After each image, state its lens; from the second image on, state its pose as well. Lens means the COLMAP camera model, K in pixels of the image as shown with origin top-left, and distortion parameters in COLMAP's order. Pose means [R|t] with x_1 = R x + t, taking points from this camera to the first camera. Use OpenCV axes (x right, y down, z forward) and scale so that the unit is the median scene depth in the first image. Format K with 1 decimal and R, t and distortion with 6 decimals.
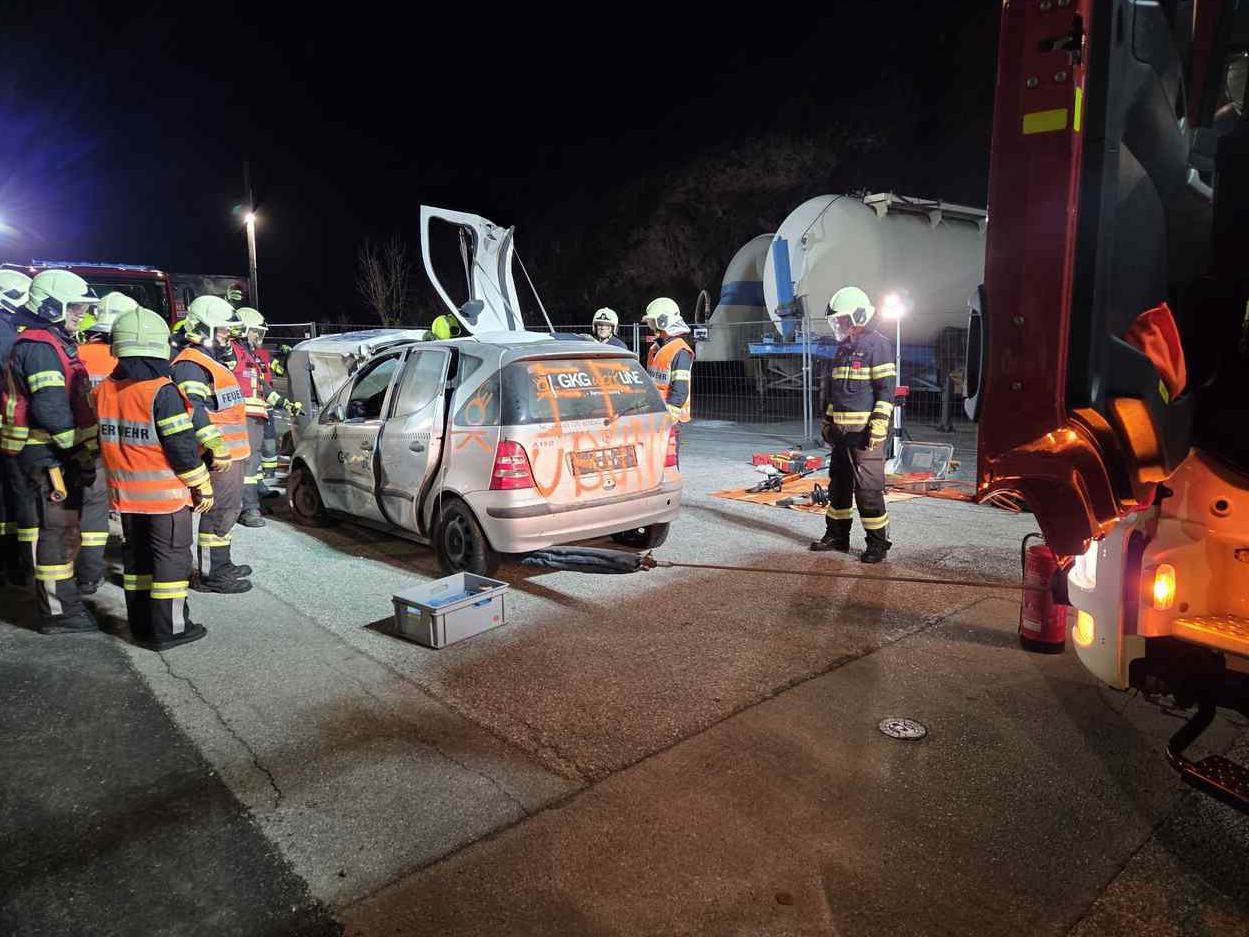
lens RADIAL K [[824.2, 0, 643.3], [0, 824.2, 471.1], [0, 0, 1]] dist [0.088483, -0.081470]
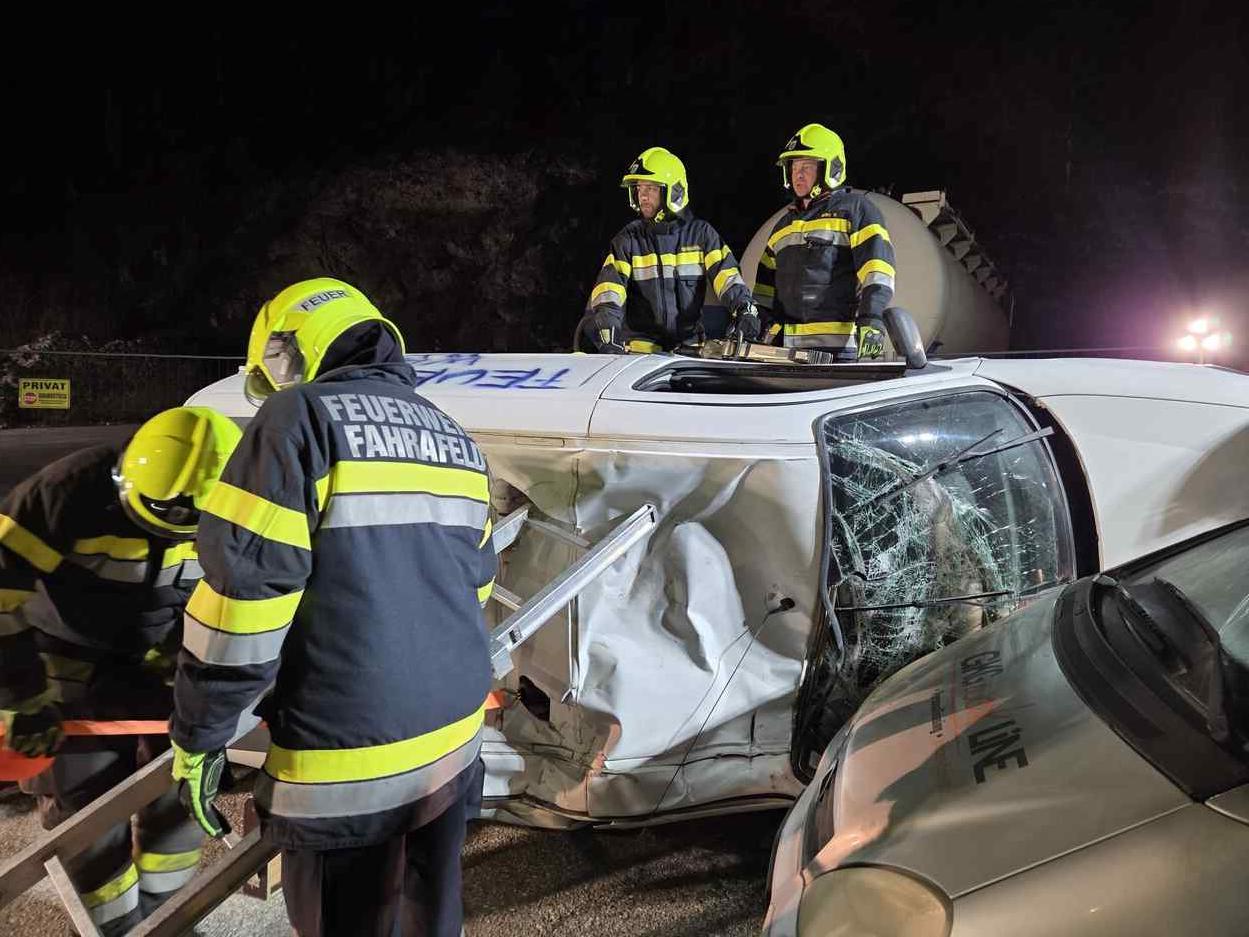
lens RADIAL K [[840.7, 0, 624.5], [0, 840.7, 458.5], [0, 0, 1]] dist [0.090428, -0.078816]
pose [[0.892183, -0.028499, 0.450773, -0.676430], [0.059089, 0.996795, -0.053931, -0.165431], [-0.447792, 0.074752, 0.891008, 1.056042]]
